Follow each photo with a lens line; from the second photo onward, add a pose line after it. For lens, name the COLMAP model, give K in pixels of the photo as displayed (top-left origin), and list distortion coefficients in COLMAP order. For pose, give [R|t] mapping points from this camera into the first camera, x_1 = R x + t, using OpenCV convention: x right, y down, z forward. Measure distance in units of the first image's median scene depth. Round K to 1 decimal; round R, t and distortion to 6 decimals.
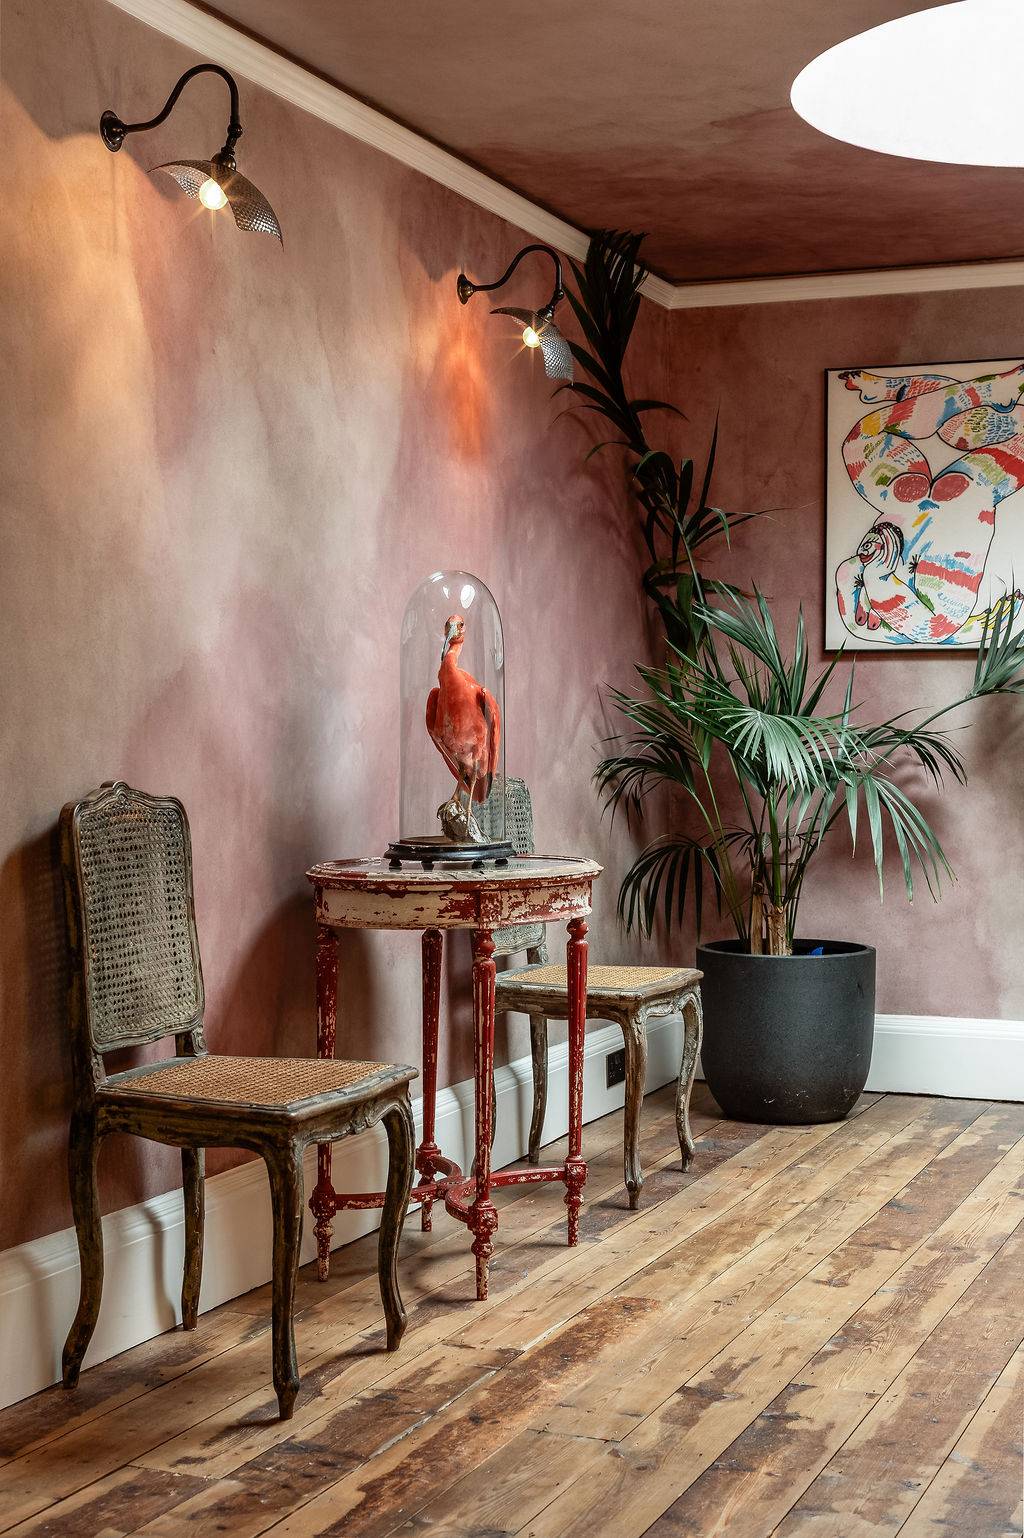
lens RADIAL K [[2247.2, 0, 509.9], [0, 2247.2, 789.6], [0, 0, 1]] dist [0.027007, -0.031012]
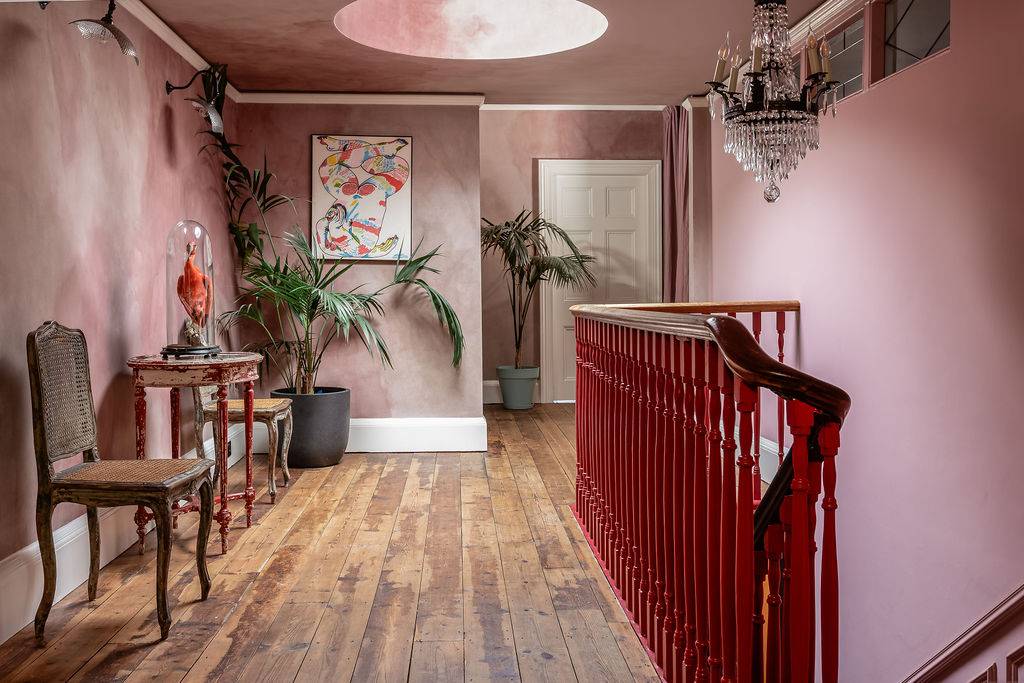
lens RADIAL K [[1017.6, 0, 512.0], [0, 1017.6, 341.5], [0, 0, 1]] dist [0.006026, -0.001665]
pose [[0.901671, -0.023617, 0.431778, -0.170707], [0.016025, 0.999647, 0.021212, 0.002789], [-0.432126, -0.012207, 0.901731, -0.013618]]
